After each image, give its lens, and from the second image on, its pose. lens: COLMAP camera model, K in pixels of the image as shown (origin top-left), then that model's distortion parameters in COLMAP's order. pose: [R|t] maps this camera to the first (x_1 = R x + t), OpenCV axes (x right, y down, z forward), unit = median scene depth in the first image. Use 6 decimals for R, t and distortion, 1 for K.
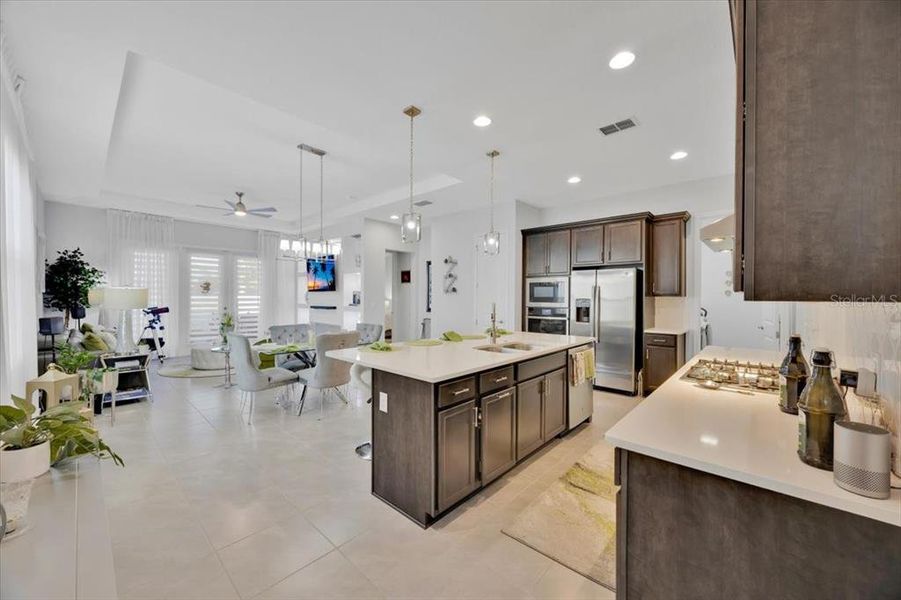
lens RADIAL K [[337.1, 0, 450.8], [0, 337.1, 297.9], [0, 0, 1]] dist [-0.011891, 0.000422]
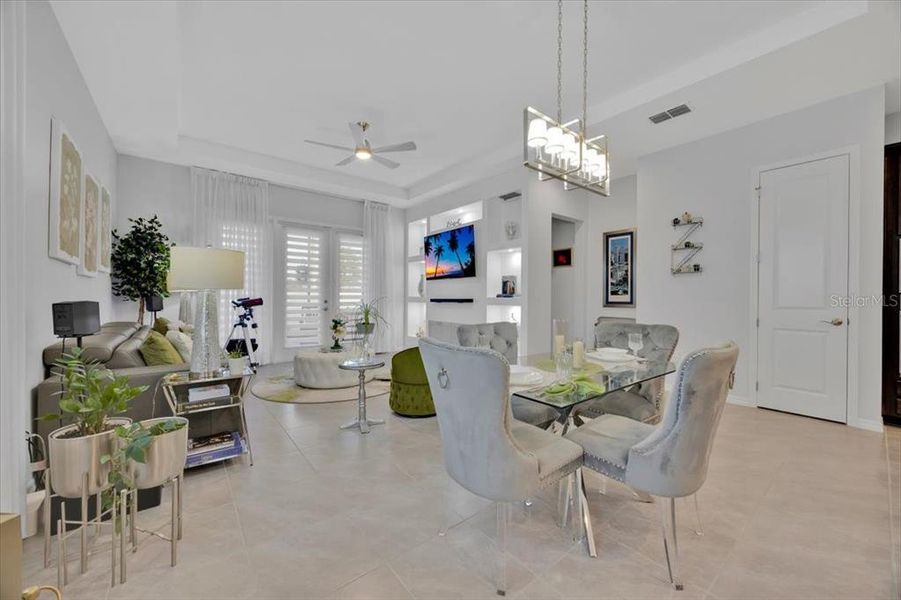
lens RADIAL K [[337.1, 0, 448.2], [0, 337.1, 297.6], [0, 0, 1]] dist [-0.011891, 0.000422]
pose [[0.986385, 0.000553, -0.164450, -0.326126], [-0.001464, 0.999984, -0.005419, 0.031669], [0.164444, 0.005586, 0.986371, 0.343313]]
